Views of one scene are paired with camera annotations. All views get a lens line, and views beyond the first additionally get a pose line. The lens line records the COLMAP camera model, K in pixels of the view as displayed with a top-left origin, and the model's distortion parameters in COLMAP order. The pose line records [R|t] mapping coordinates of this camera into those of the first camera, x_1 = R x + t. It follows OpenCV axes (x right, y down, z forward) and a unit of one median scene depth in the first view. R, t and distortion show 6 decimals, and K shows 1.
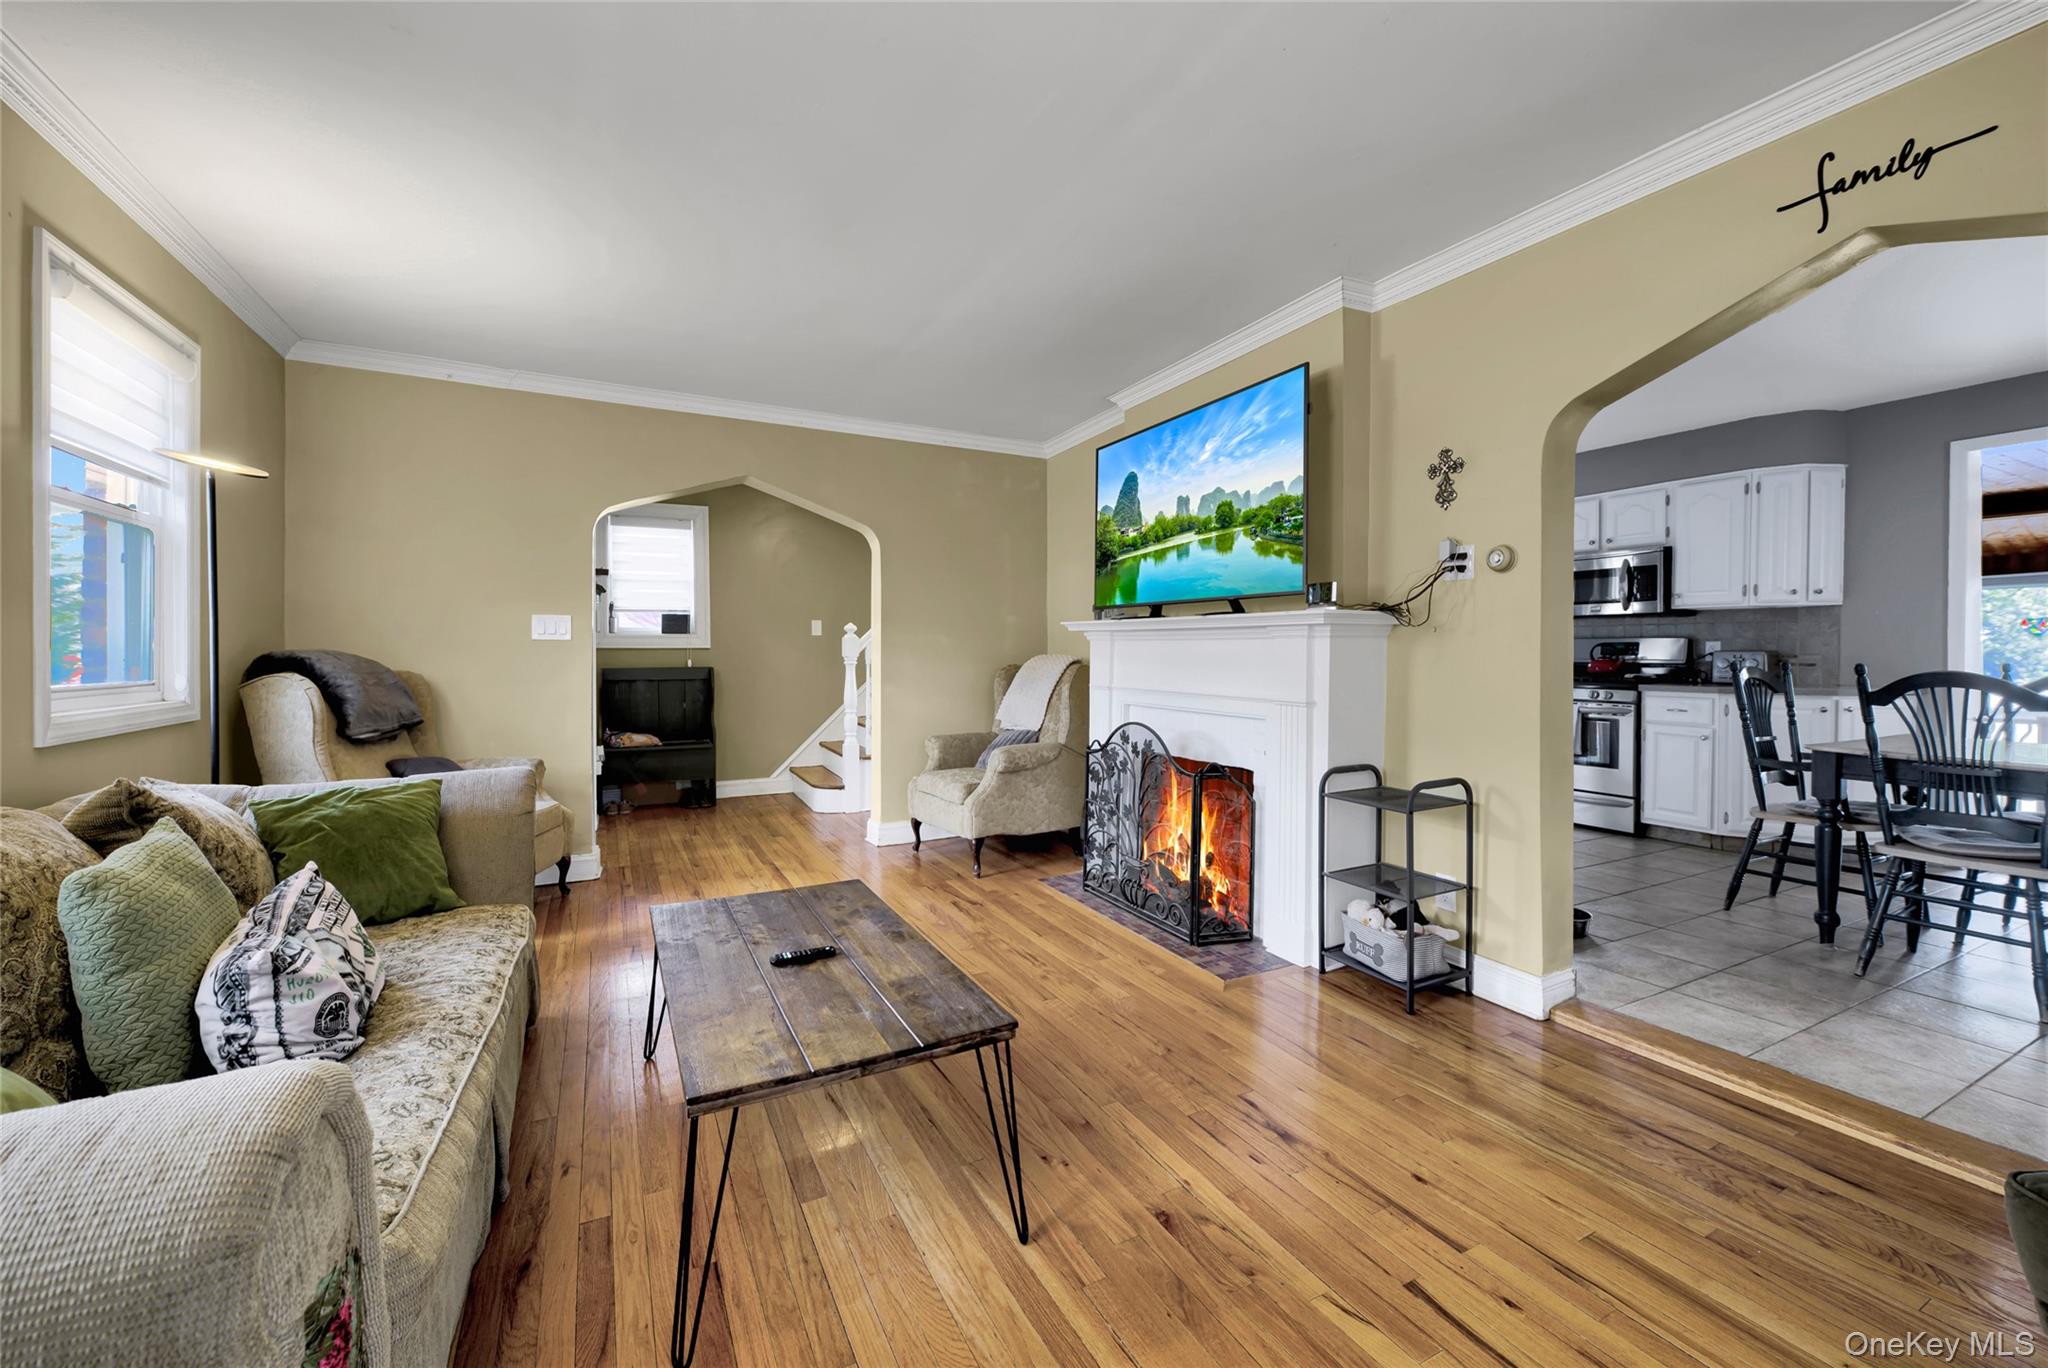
lens RADIAL K [[824.3, 0, 1038.9], [0, 824.3, 665.6], [0, 0, 1]] dist [-0.001992, -0.000323]
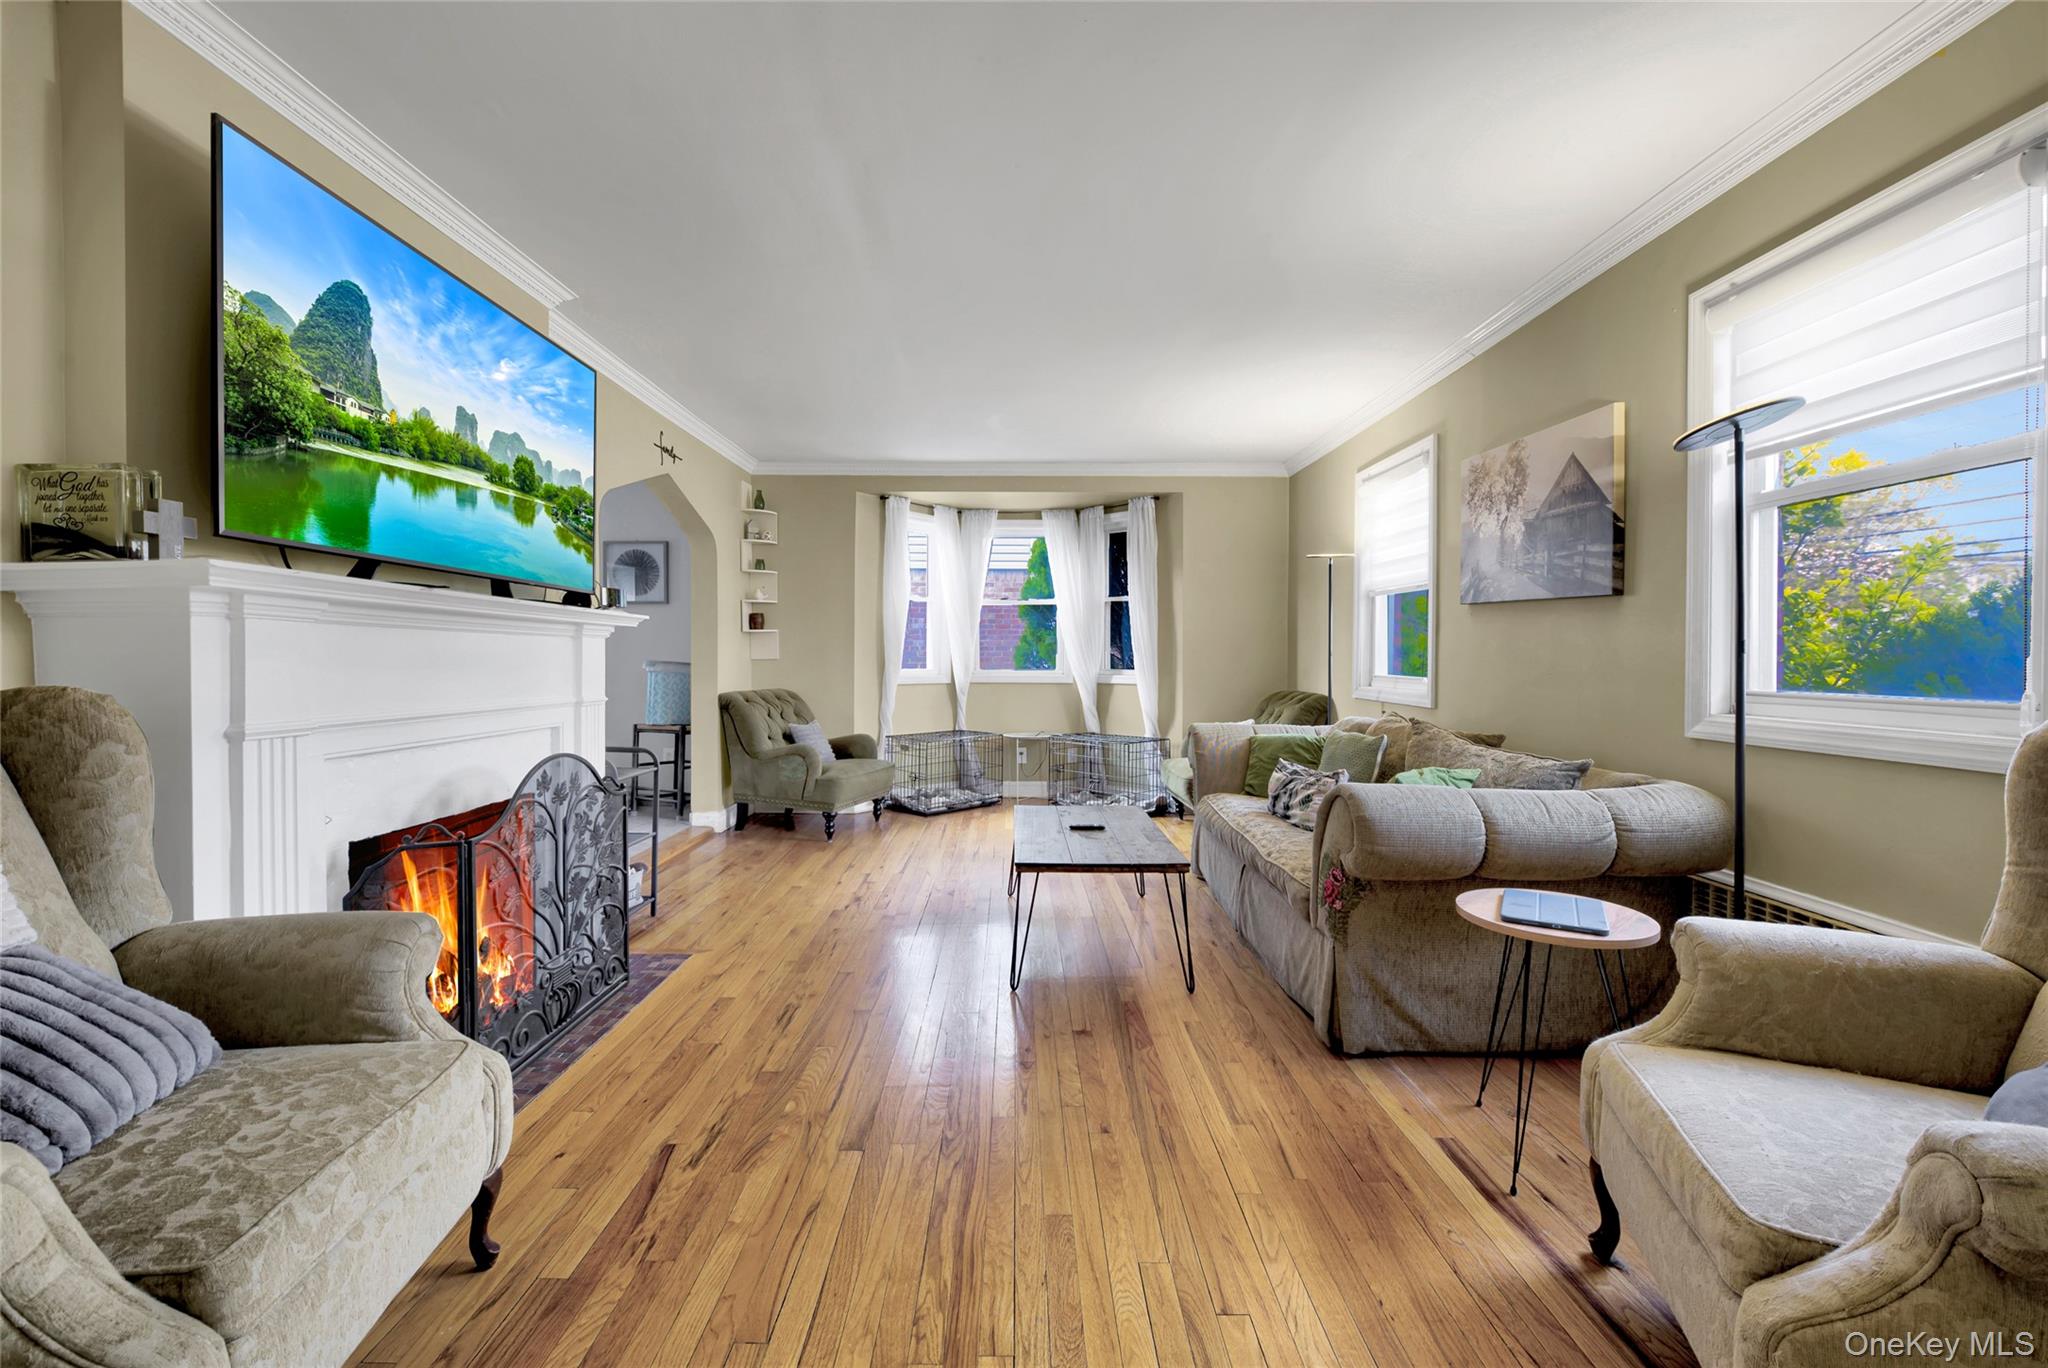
lens RADIAL K [[824.3, 0, 1020.3], [0, 824.3, 664.3], [0, 0, 1]] dist [-0.001992, -0.000323]
pose [[-0.886197, -0.018479, 0.462940, -0.521767], [-0.005667, 0.999562, 0.029051, -0.028308], [-0.463274, 0.023122, -0.885913, 1.398372]]
